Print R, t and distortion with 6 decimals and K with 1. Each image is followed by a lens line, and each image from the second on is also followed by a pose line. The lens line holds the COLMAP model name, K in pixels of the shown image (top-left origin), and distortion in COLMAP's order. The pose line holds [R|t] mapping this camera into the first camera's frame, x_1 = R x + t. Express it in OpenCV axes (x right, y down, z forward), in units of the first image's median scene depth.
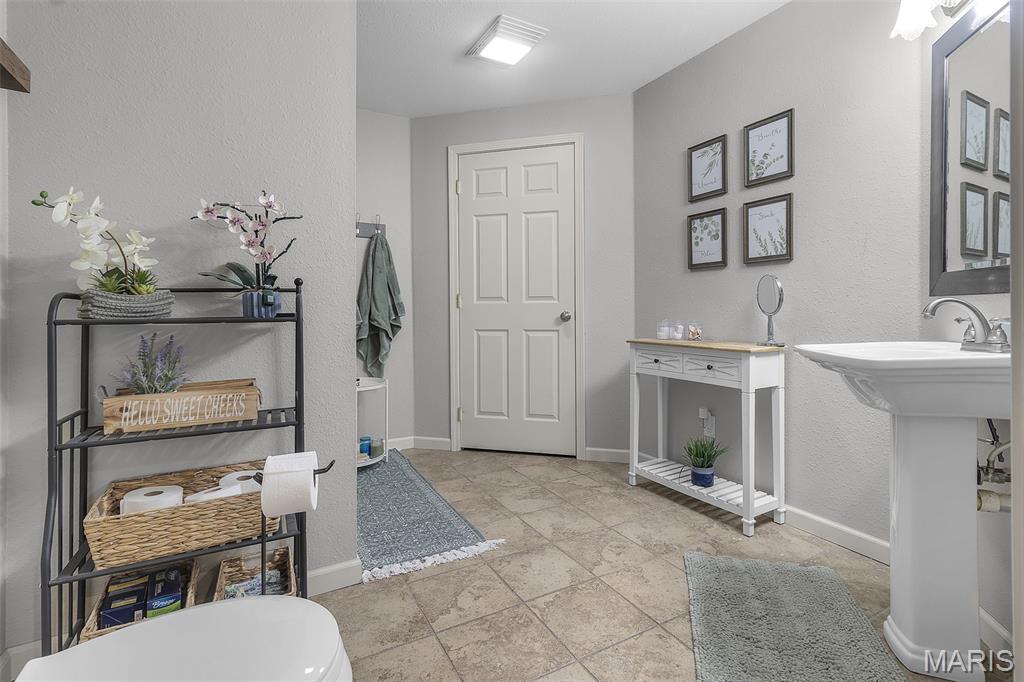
lens RADIAL K [[486.2, 0, 526.1], [0, 486.2, 309.1], [0, 0, 1]] dist [0.003556, 0.001145]
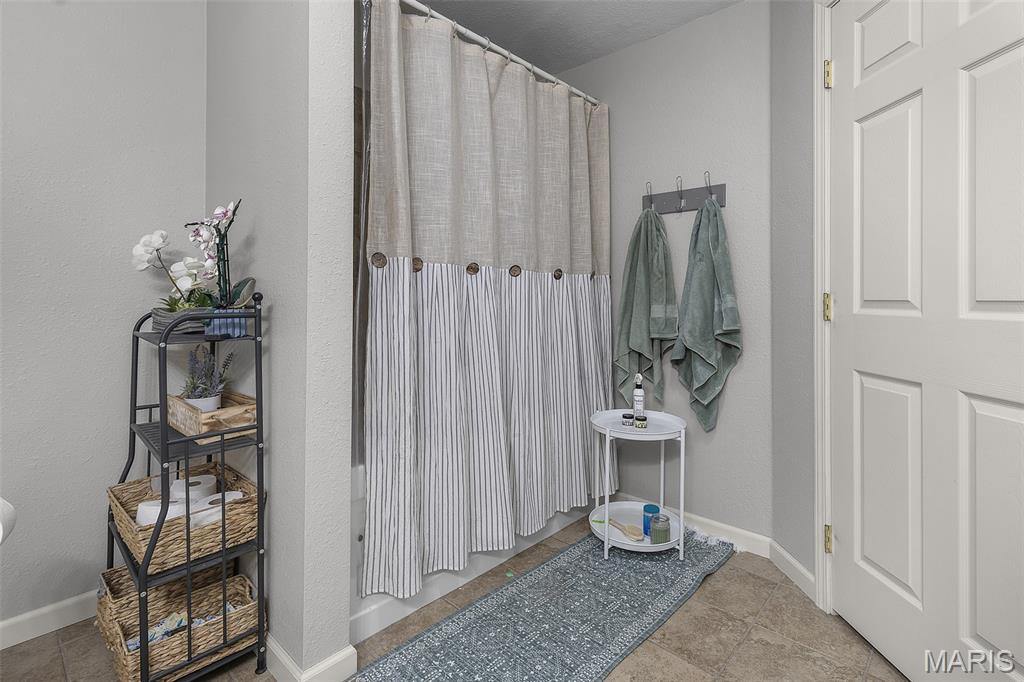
lens RADIAL K [[486.2, 0, 519.2], [0, 486.2, 298.6], [0, 0, 1]] dist [0.003556, 0.001145]
pose [[0.305625, 0.005394, -0.952137, 0.237360], [0.000814, 0.999982, 0.005926, -0.029568], [0.952152, -0.002587, 0.305615, 0.567063]]
